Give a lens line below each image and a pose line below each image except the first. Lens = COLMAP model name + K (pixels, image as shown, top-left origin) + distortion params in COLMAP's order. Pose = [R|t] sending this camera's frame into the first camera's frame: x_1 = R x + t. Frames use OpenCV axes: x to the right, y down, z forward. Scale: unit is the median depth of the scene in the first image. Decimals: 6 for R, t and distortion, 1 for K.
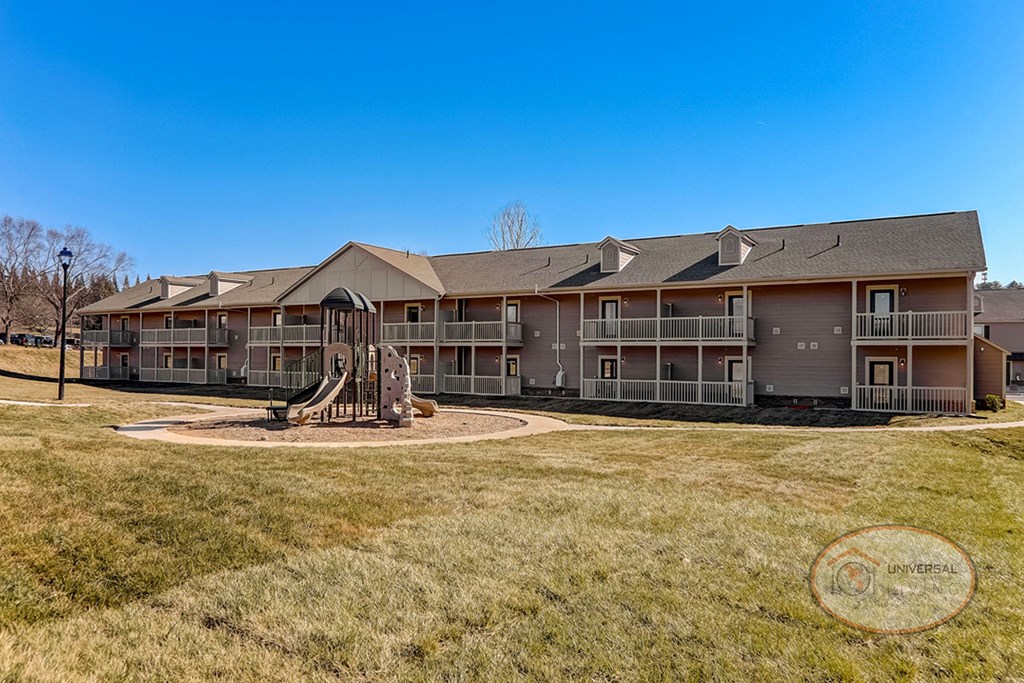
lens RADIAL K [[707.0, 0, 512.0], [0, 707.0, 341.5], [0, 0, 1]] dist [0.000815, -0.002166]
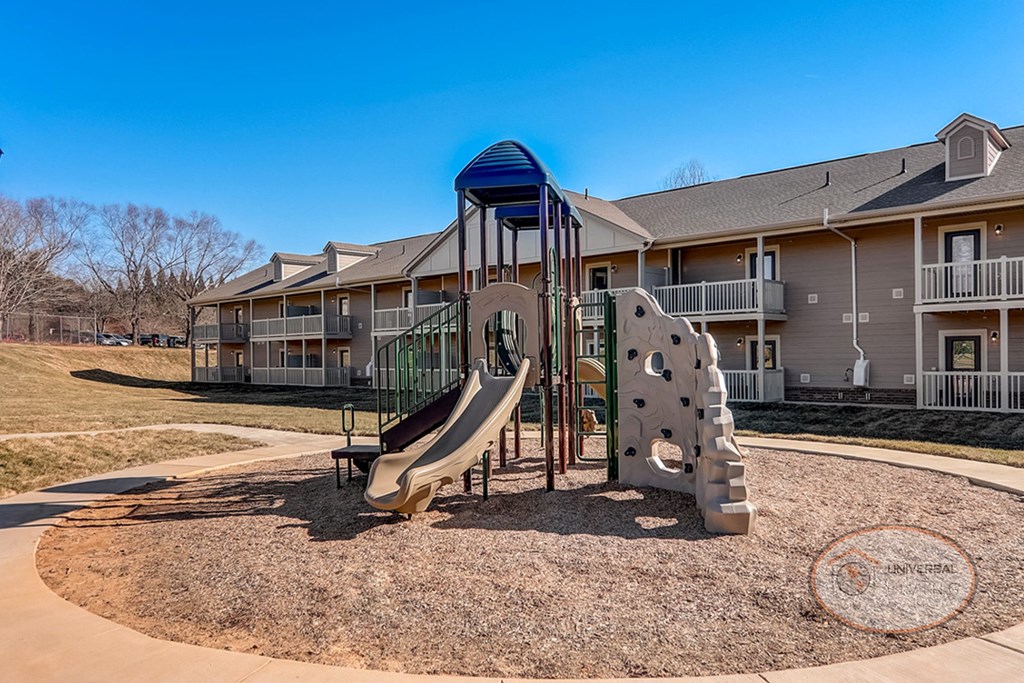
lens RADIAL K [[707.0, 0, 512.0], [0, 707.0, 341.5], [0, 0, 1]] dist [0.000815, -0.002166]
pose [[0.979121, -0.024112, -0.201841, -0.094326], [0.024817, 0.999692, 0.000965, 0.018693], [0.201756, -0.005954, 0.979418, 0.358380]]
